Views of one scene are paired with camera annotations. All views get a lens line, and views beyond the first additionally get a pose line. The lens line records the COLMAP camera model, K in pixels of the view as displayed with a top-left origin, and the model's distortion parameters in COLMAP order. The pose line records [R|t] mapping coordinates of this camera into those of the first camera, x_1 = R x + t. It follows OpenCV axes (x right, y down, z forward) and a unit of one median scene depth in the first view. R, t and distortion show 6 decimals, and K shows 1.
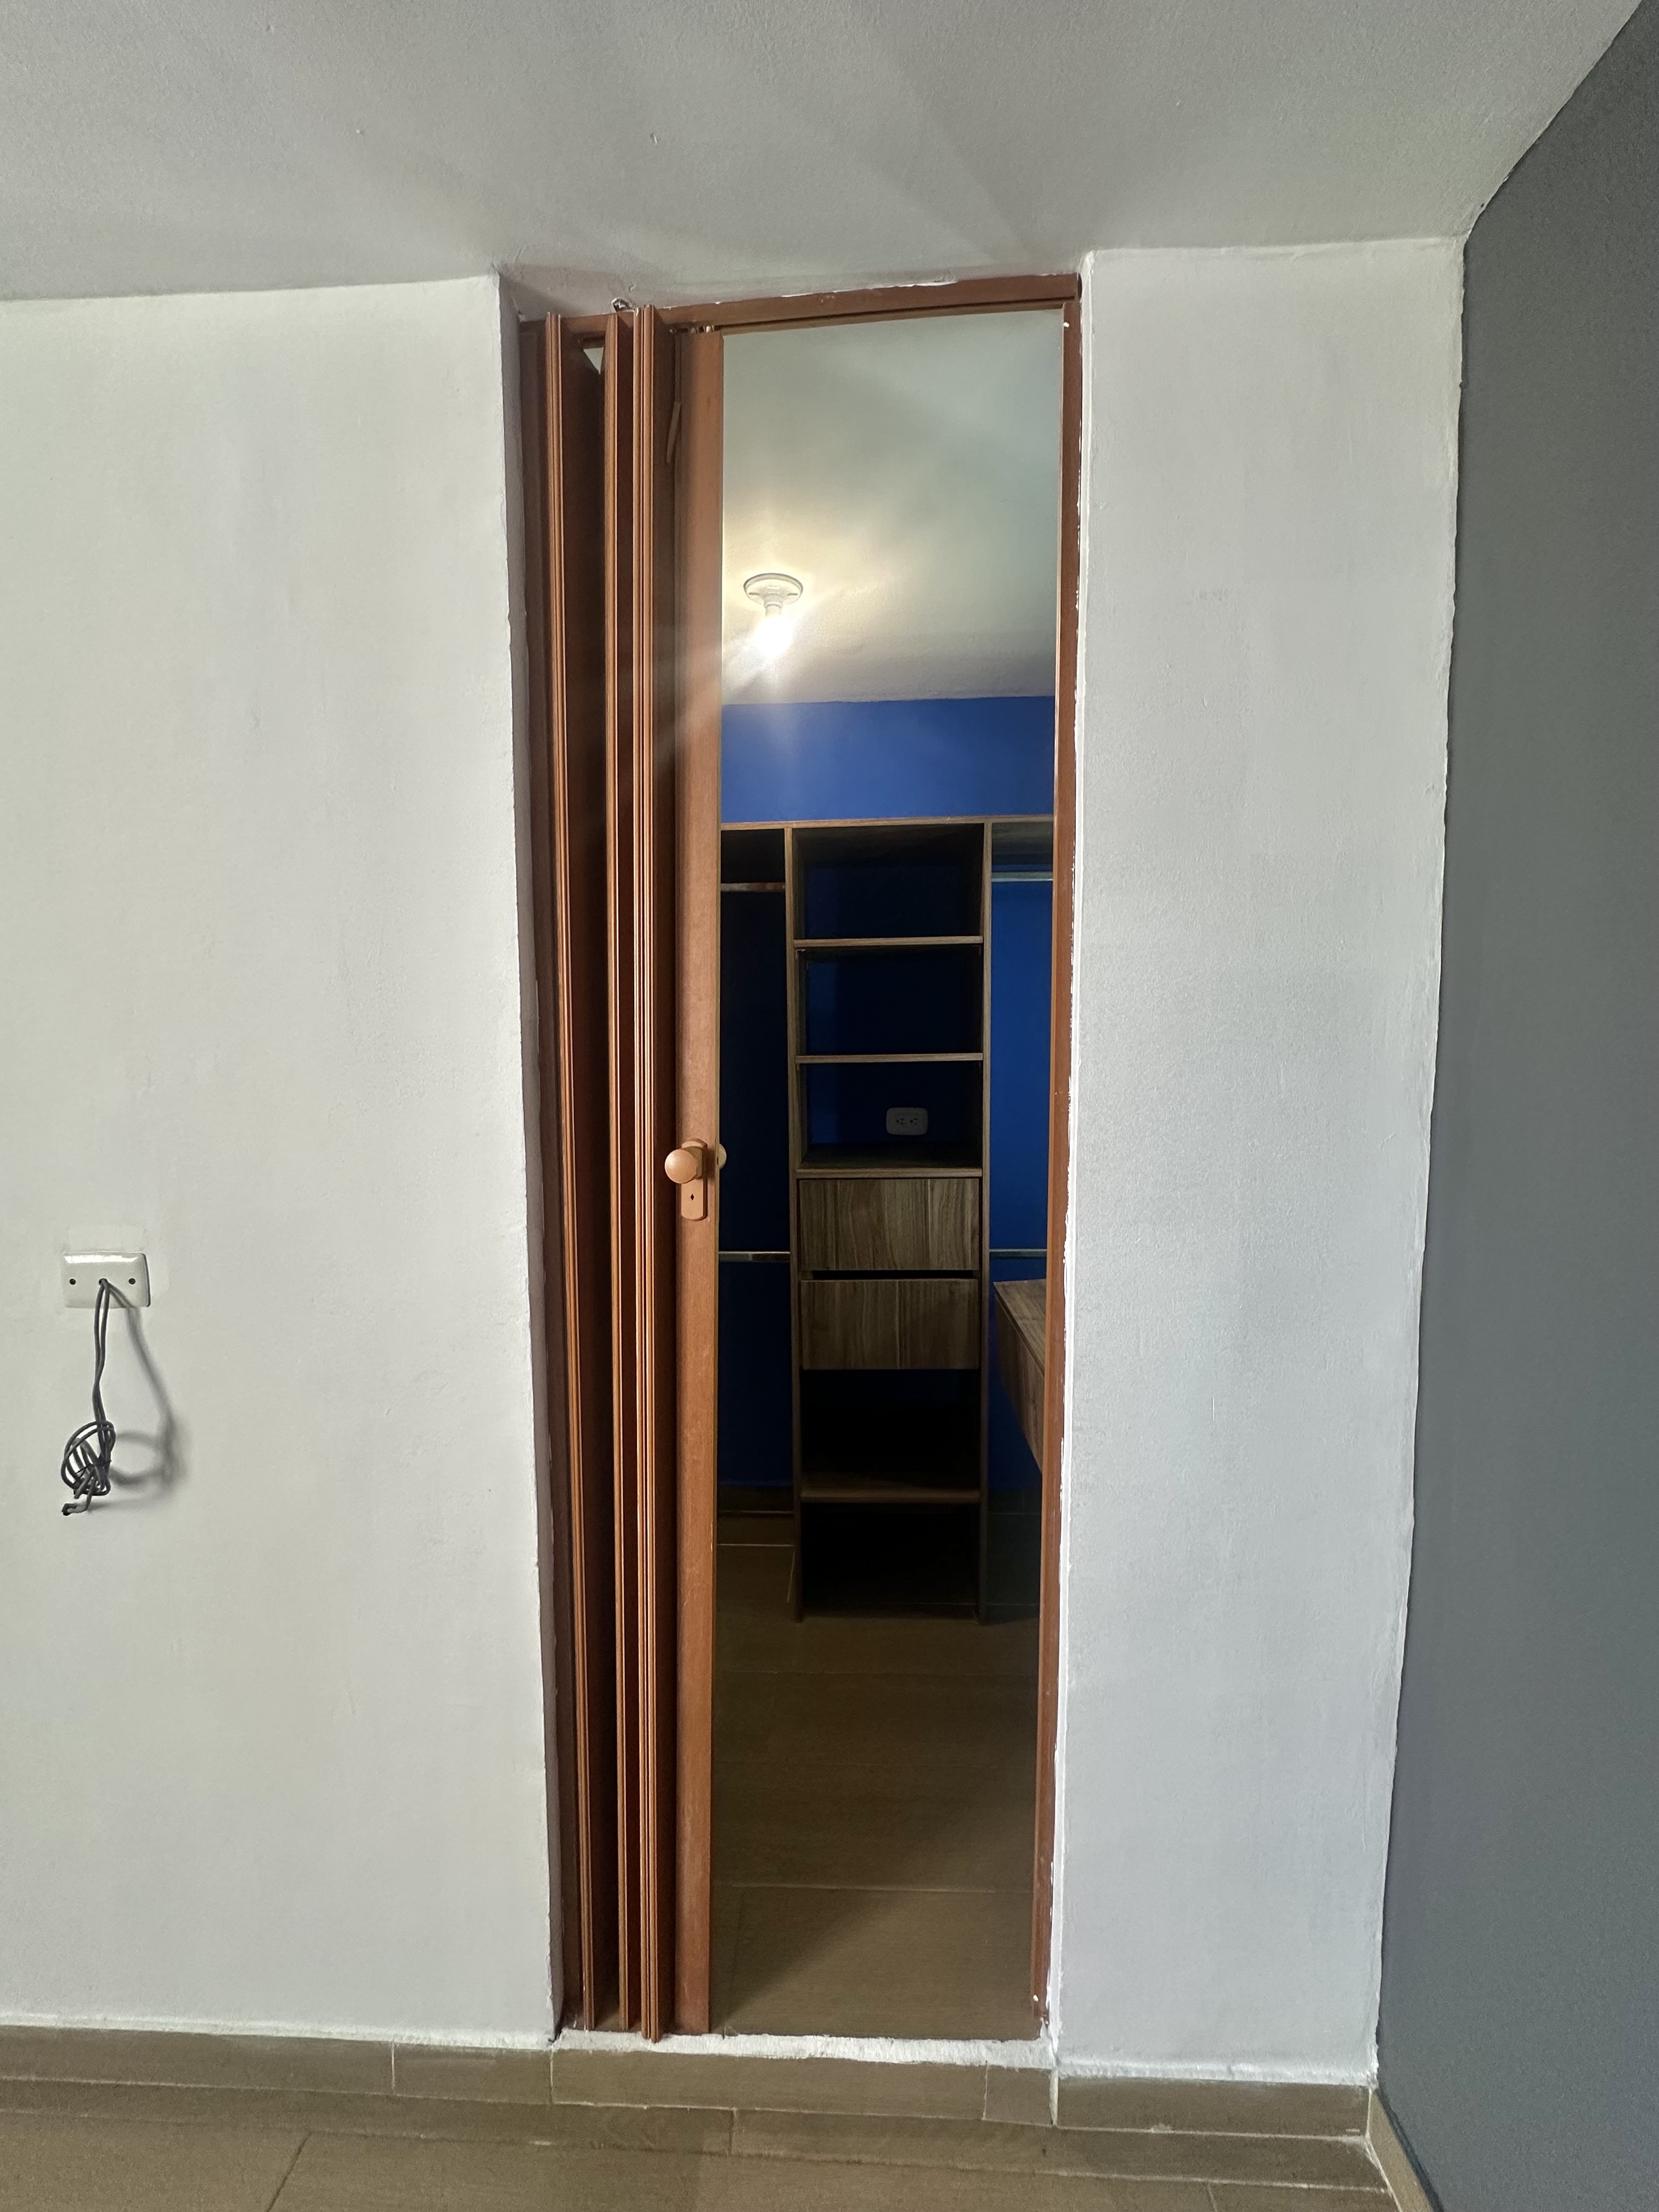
lens RADIAL K [[882.5, 0, 827.9], [0, 882.5, 1103.7], [0, 0, 1]] dist [-0.004510, 0.000559]
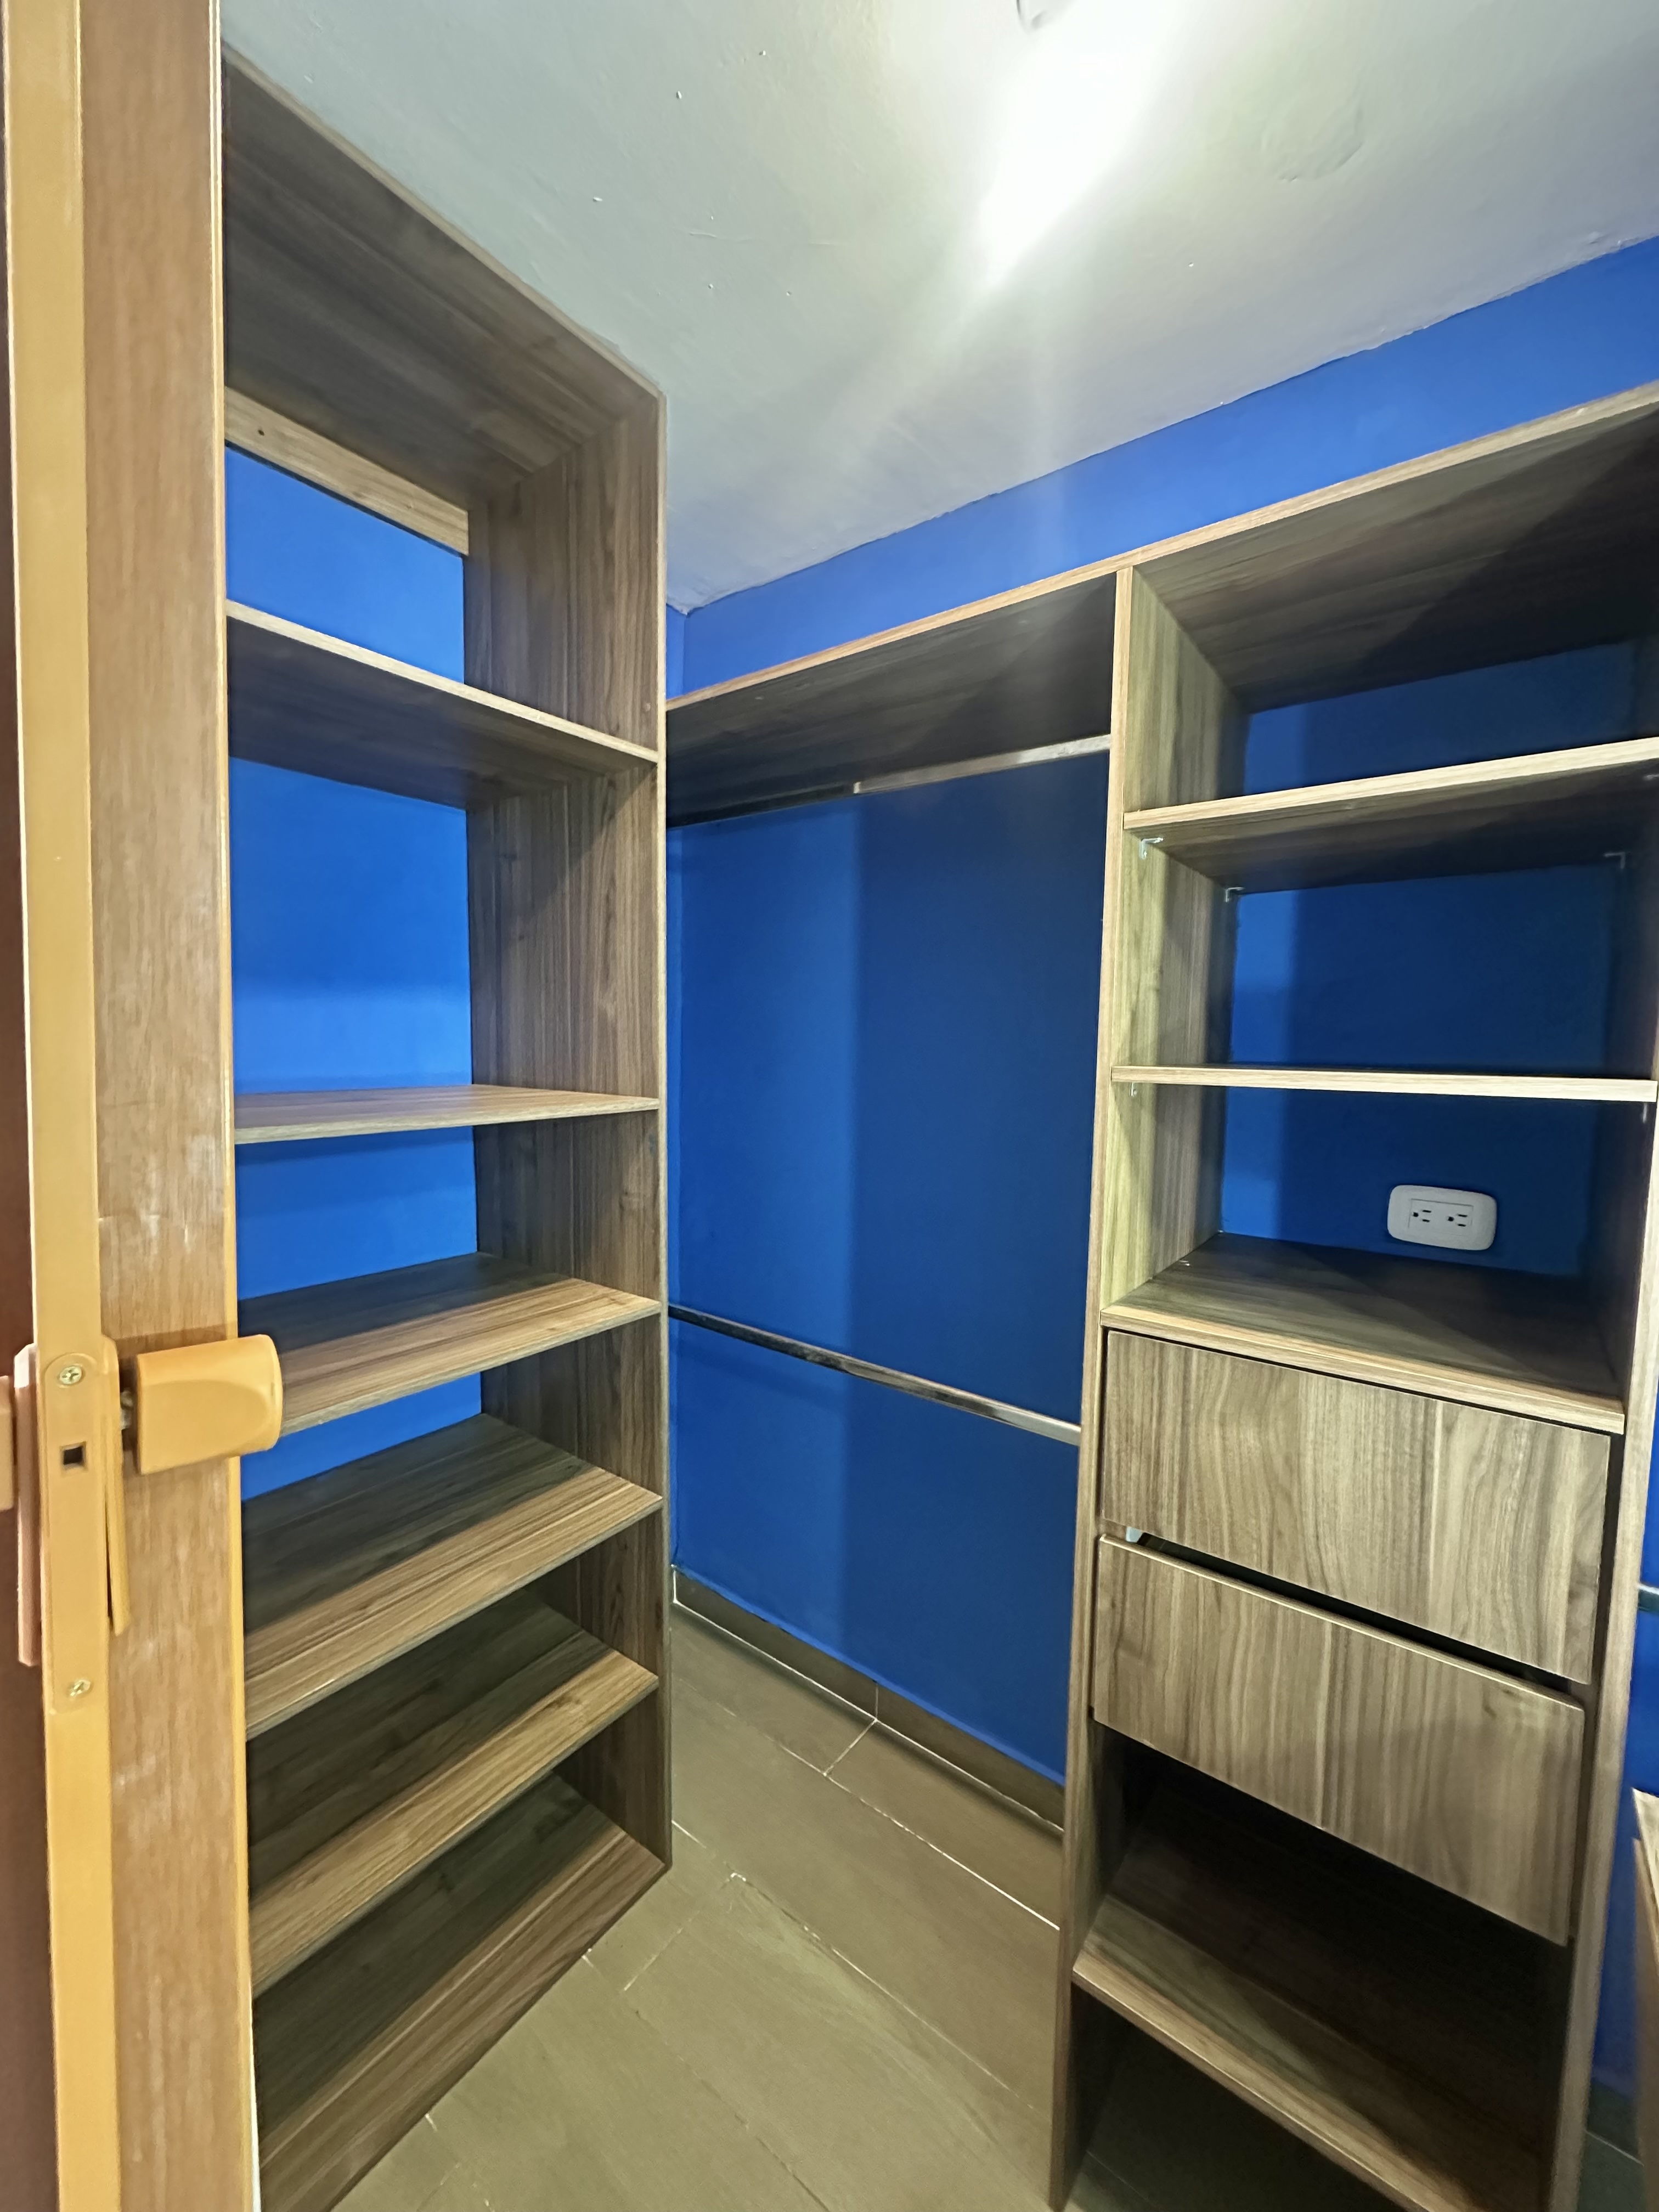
lens RADIAL K [[882.5, 0, 827.9], [0, 882.5, 1103.7], [0, 0, 1]] dist [-0.004510, 0.000559]
pose [[0.817859, 0.067862, -0.571404, 0.105618], [-0.067086, 0.997495, 0.022444, -0.033792], [0.571495, 0.019977, 0.820362, 0.524756]]
